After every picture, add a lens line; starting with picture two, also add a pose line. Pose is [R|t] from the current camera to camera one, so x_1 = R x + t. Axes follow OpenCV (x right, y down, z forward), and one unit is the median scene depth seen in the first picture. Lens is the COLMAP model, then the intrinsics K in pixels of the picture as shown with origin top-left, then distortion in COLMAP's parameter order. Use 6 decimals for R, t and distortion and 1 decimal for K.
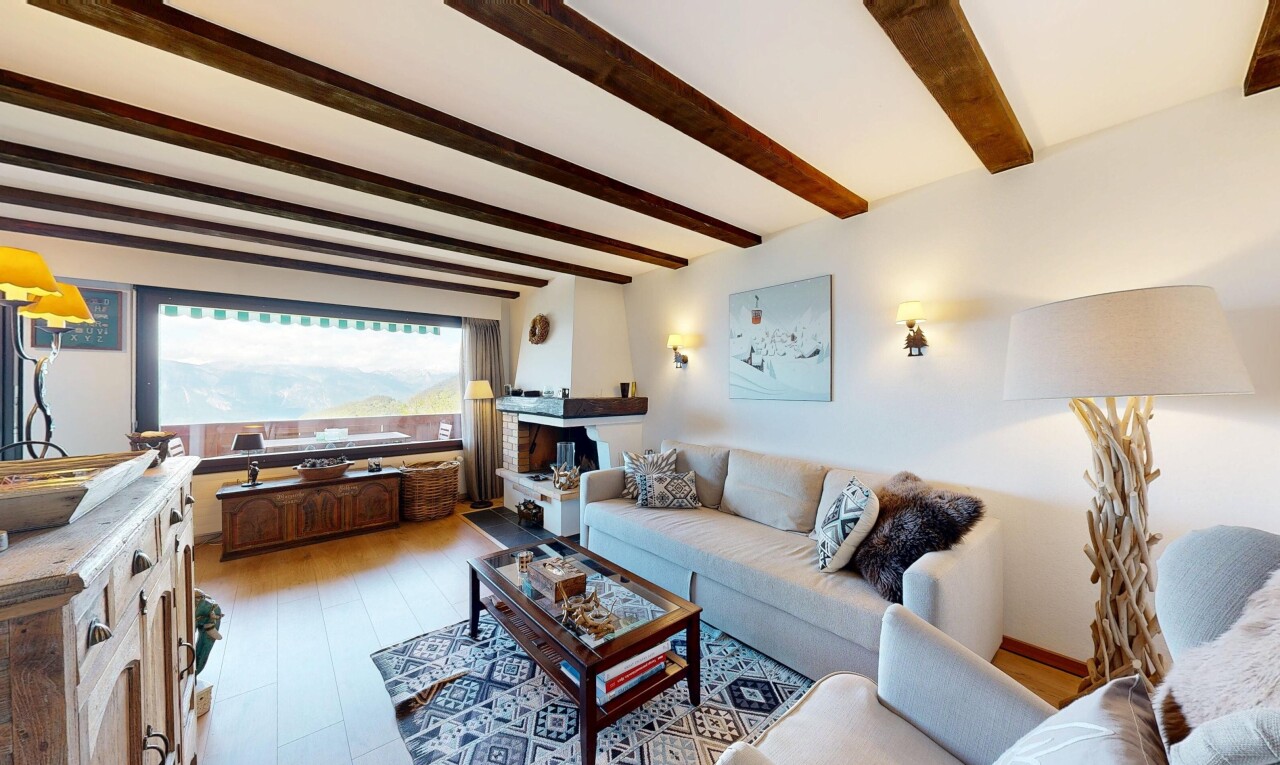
lens RADIAL K [[430.0, 0, 640.9], [0, 430.0, 386.8], [0, 0, 1]] dist [0.000391, -0.000215]
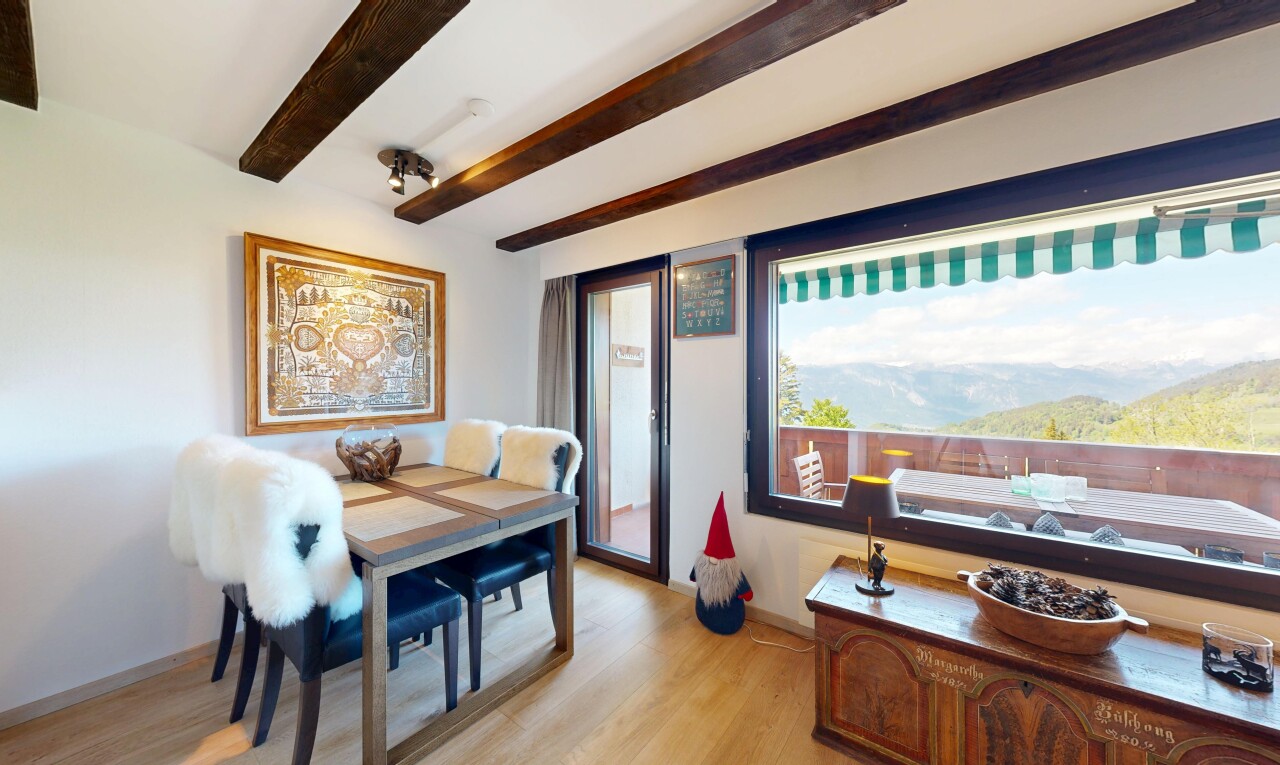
lens RADIAL K [[430.0, 0, 638.4], [0, 430.0, 385.7], [0, 0, 1]] dist [0.000391, -0.000215]
pose [[0.220725, 0.003747, -0.975329, -0.506789], [-0.001995, 0.999992, 0.003390, 0.002117], [0.975334, 0.001198, 0.220730, 0.650595]]
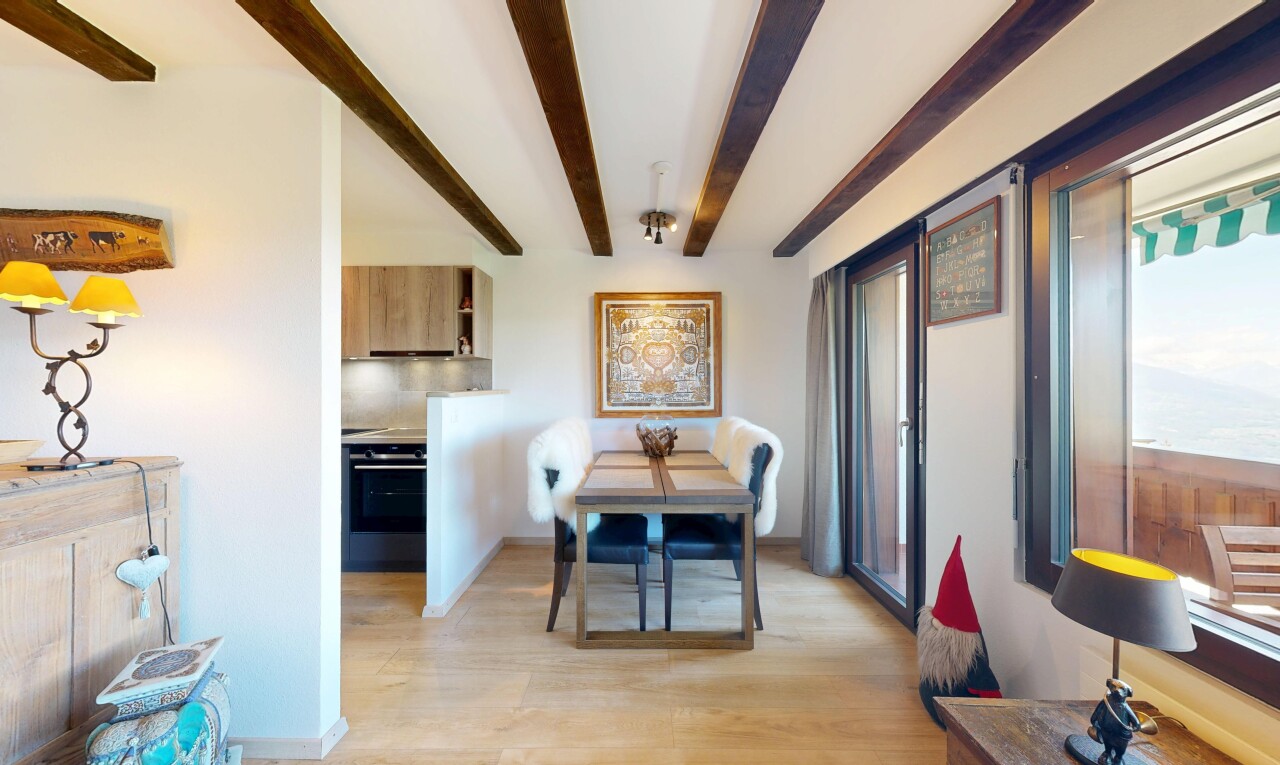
lens RADIAL K [[430.0, 0, 641.5], [0, 430.0, 386.8], [0, 0, 1]] dist [0.000391, -0.000215]
pose [[-0.644634, 0.002878, -0.764486, -0.543138], [-0.000302, 0.999992, 0.004019, 0.000668], [0.764491, 0.002822, -0.644628, 1.061302]]
